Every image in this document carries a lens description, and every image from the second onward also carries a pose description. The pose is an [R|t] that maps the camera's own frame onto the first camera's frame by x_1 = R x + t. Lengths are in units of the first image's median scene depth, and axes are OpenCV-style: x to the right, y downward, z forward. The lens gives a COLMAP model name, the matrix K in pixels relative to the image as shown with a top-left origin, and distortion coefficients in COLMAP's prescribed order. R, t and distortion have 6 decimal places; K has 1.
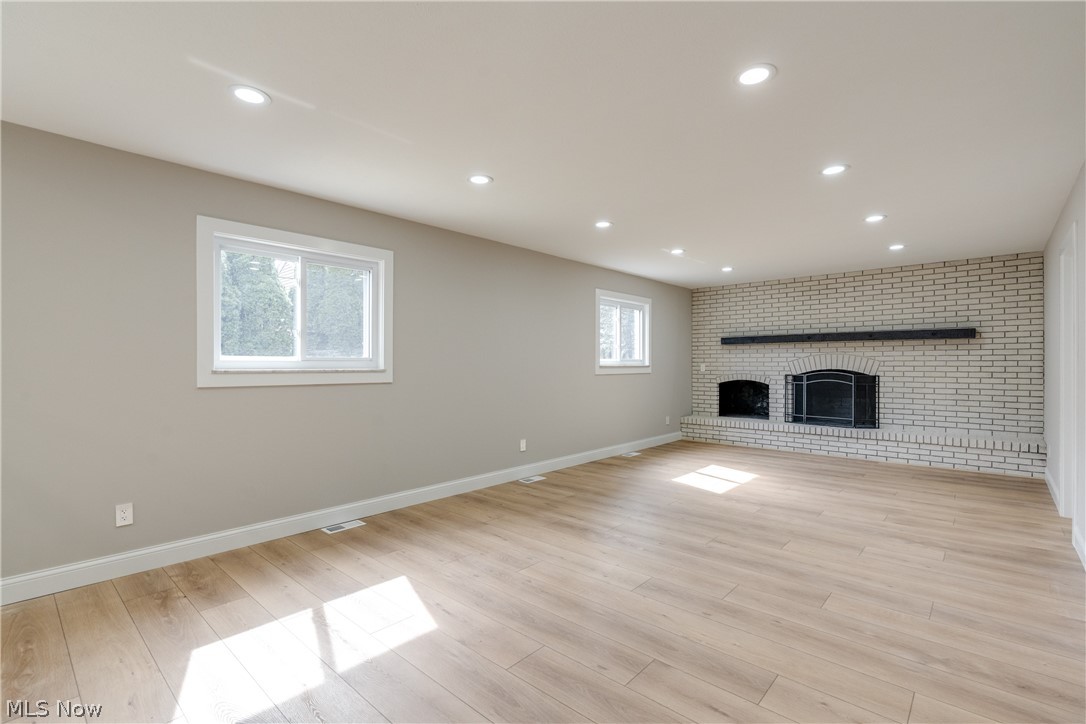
lens RADIAL K [[494.4, 0, 542.5], [0, 494.4, 365.0], [0, 0, 1]] dist [-0.003414, 0.000543]
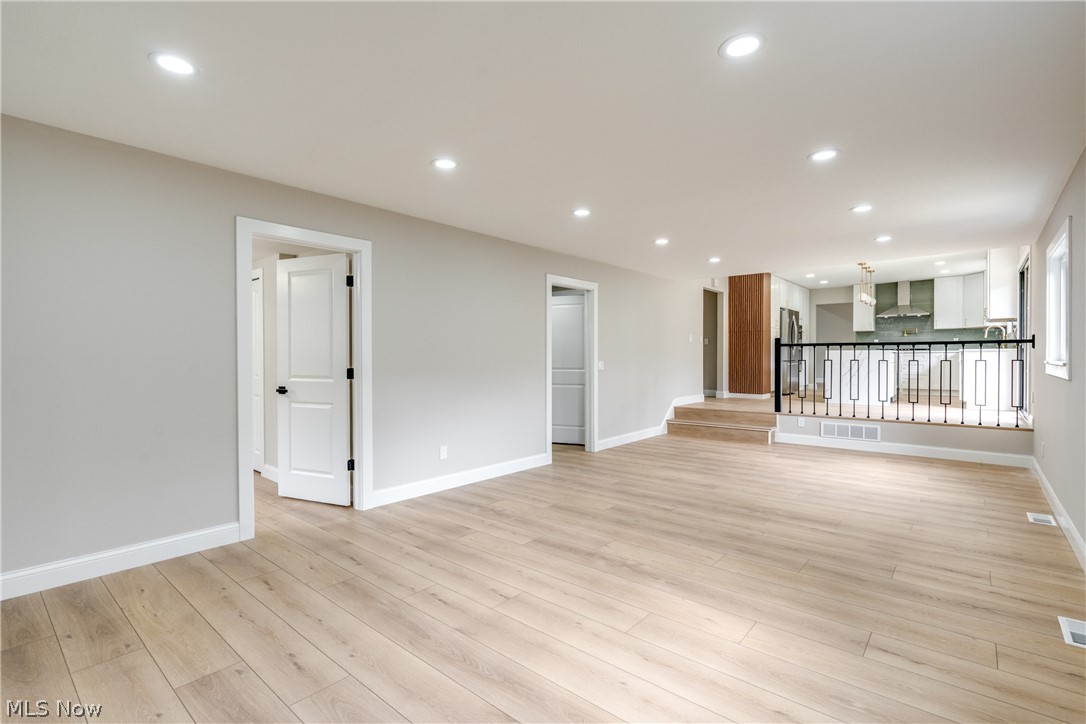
lens RADIAL K [[494.4, 0, 542.5], [0, 494.4, 365.0], [0, 0, 1]] dist [-0.003414, 0.000543]
pose [[-0.999710, 0.003136, -0.023881, 0.364964], [0.002864, 0.999931, 0.011431, 0.003480], [0.023915, 0.011359, -0.999649, 1.165841]]
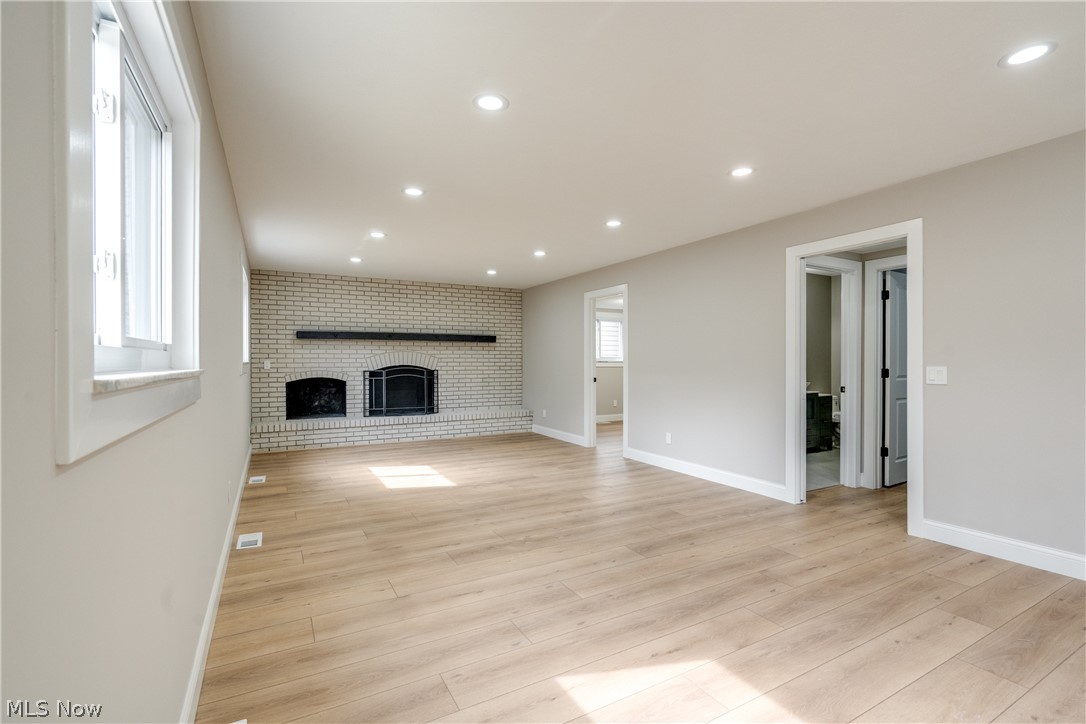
lens RADIAL K [[494.4, 0, 542.5], [0, 494.4, 365.0], [0, 0, 1]] dist [-0.003414, 0.000543]
pose [[0.324147, -0.007778, 0.945975, -0.417196], [0.002396, 0.999970, 0.007400, 0.000961], [-0.946004, -0.000132, 0.324156, 0.366923]]
